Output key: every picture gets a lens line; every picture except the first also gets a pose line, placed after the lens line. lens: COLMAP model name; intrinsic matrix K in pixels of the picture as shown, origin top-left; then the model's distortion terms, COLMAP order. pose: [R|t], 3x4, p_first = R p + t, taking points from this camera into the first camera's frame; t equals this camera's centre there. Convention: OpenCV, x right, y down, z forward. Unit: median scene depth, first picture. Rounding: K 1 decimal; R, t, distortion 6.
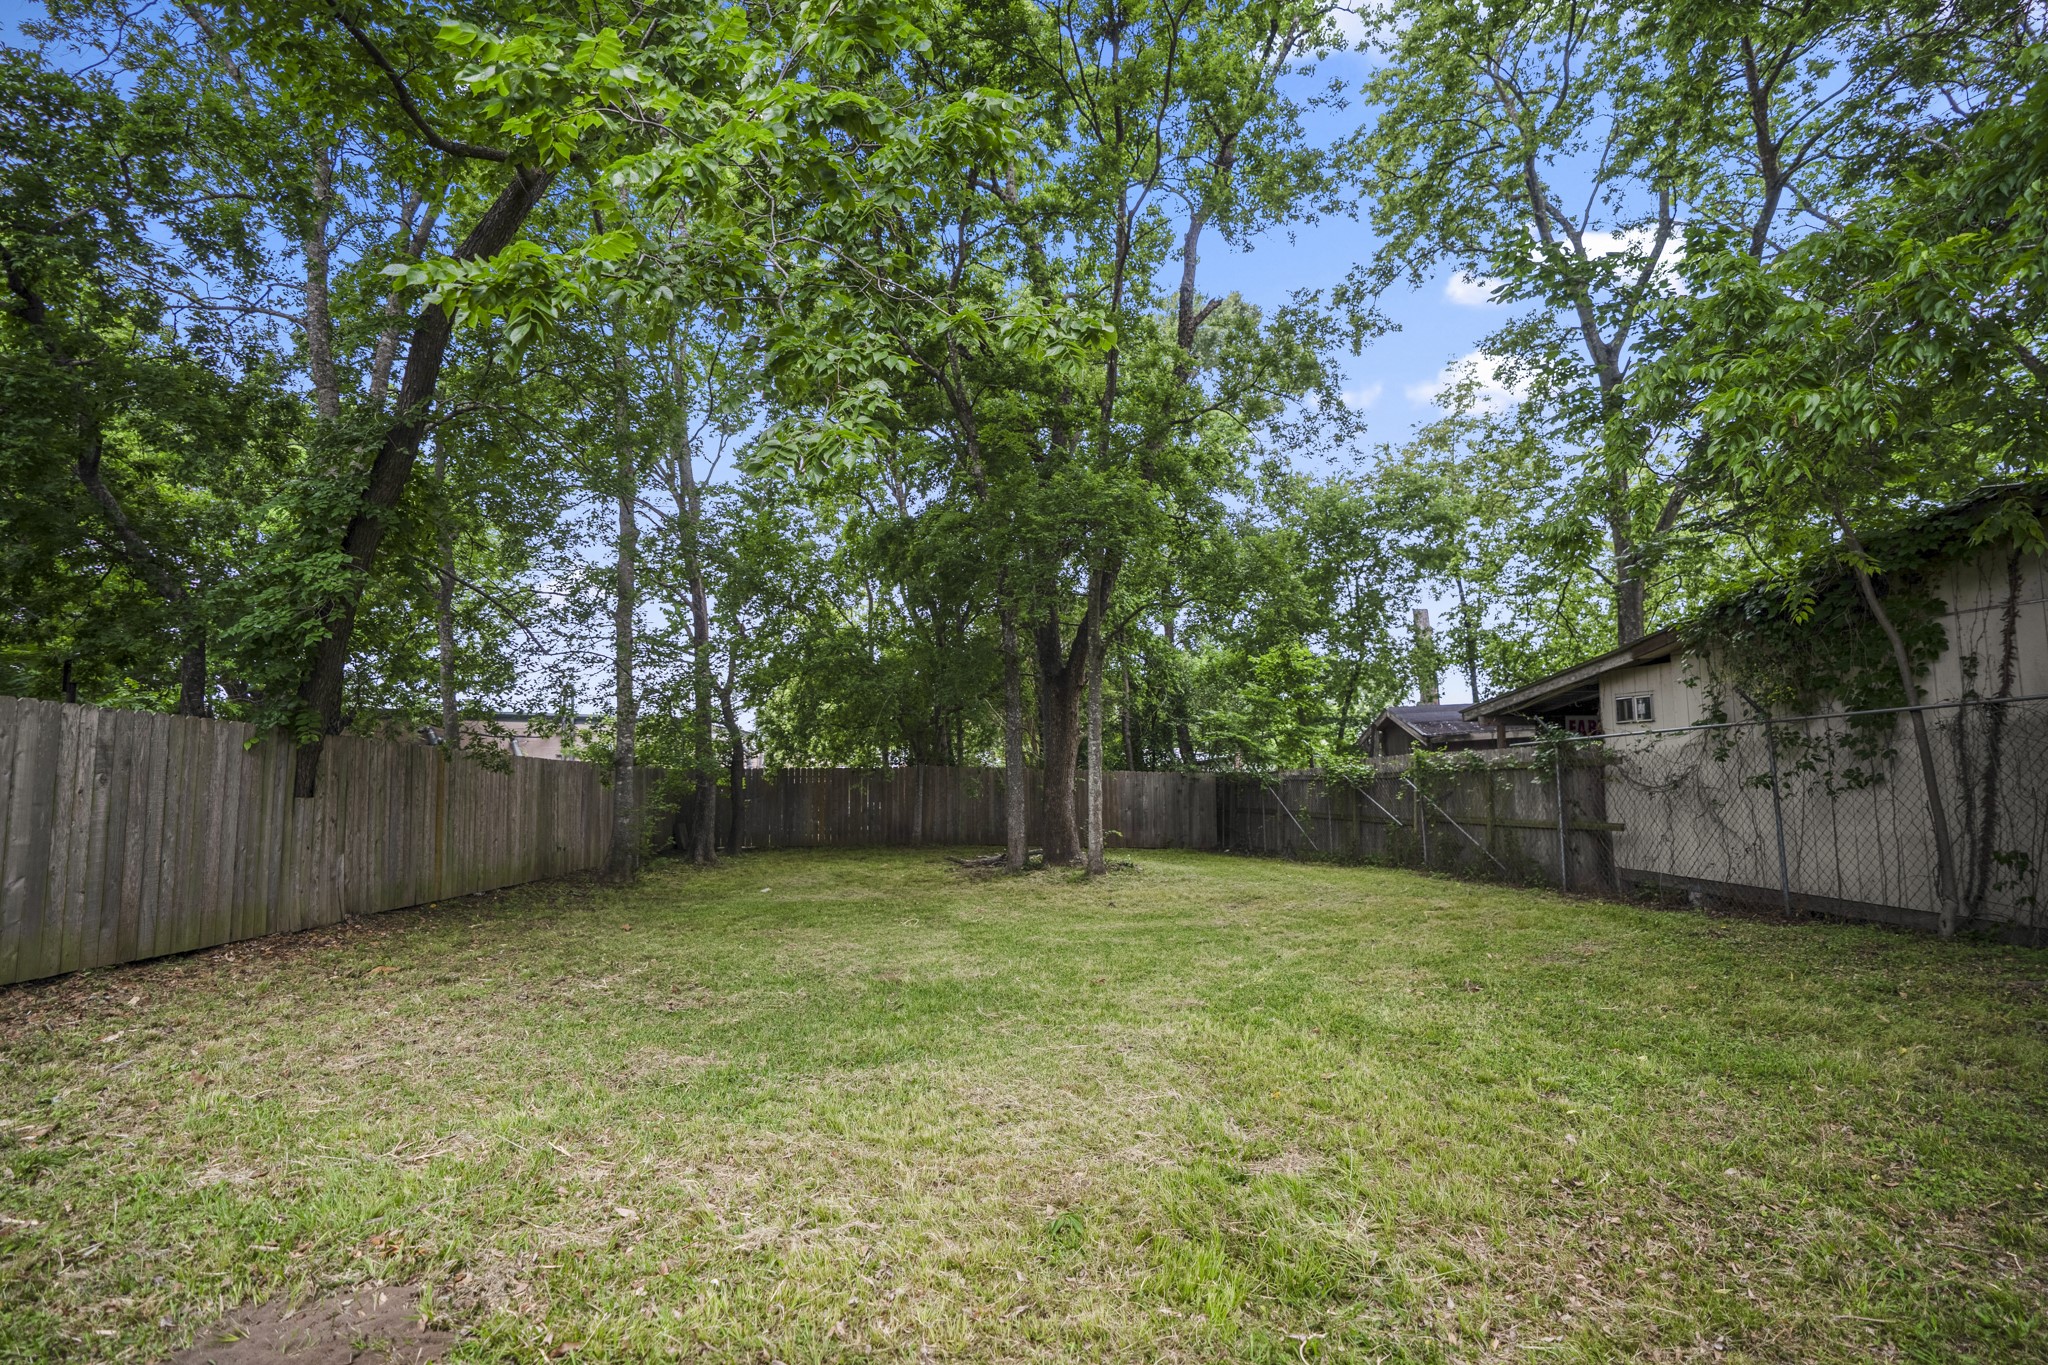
lens RADIAL K [[950.3, 0, 1084.0], [0, 950.3, 679.3], [0, 0, 1]] dist [-0.009299, 0.004064]
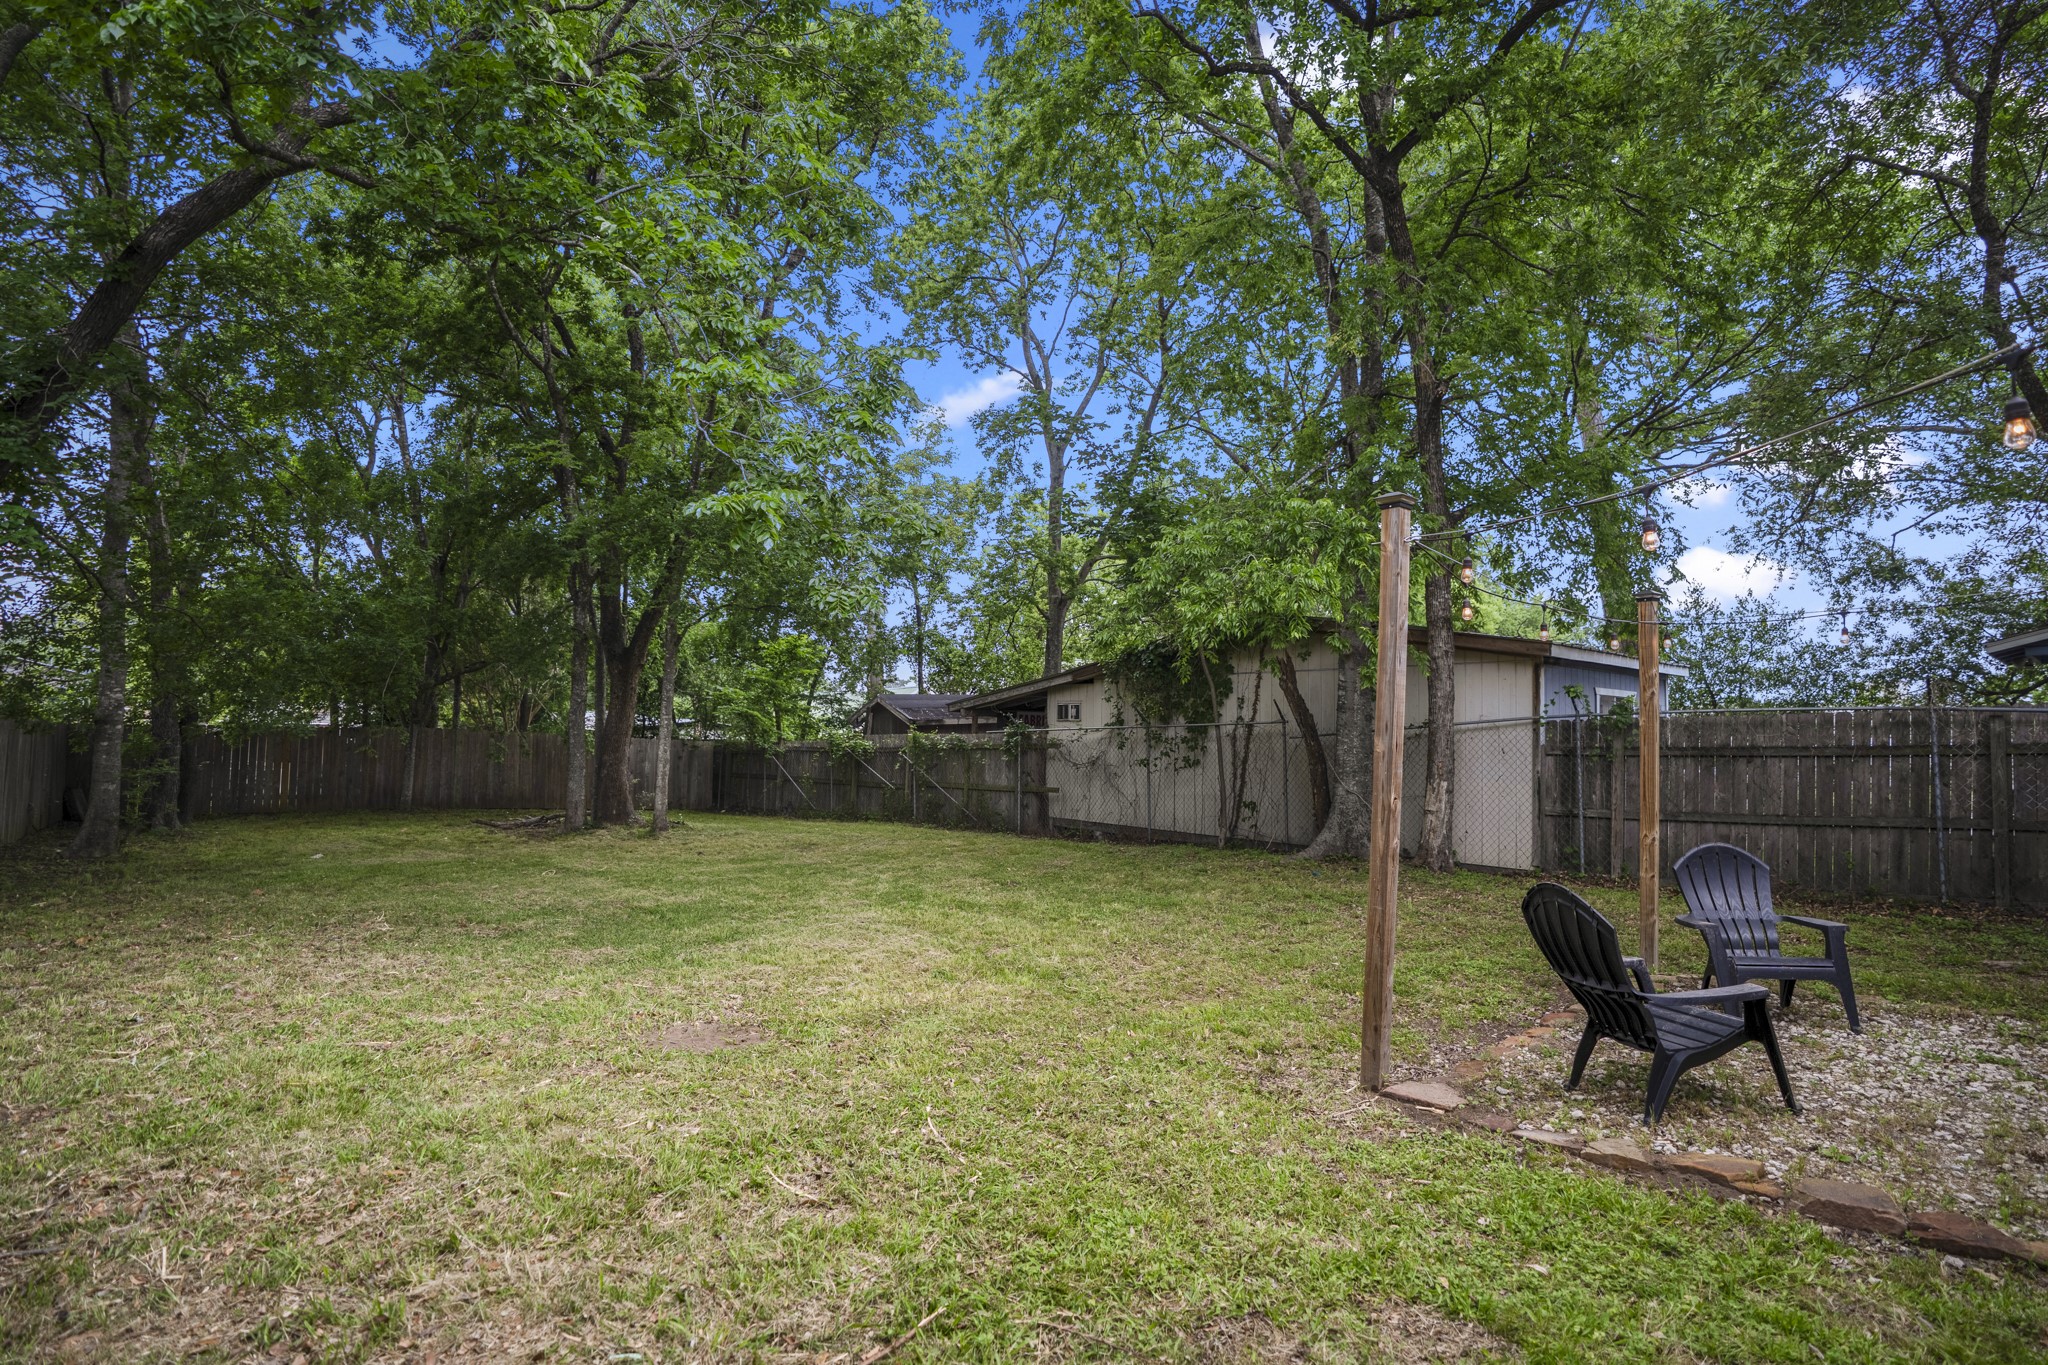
lens RADIAL K [[950.3, 0, 1027.5], [0, 950.3, 678.2], [0, 0, 1]] dist [-0.009299, 0.004064]
pose [[0.846322, 0.060219, 0.529256, -0.284199], [-0.079210, 0.996770, 0.013250, -0.037702], [-0.526749, -0.053136, 0.848359, -0.249889]]
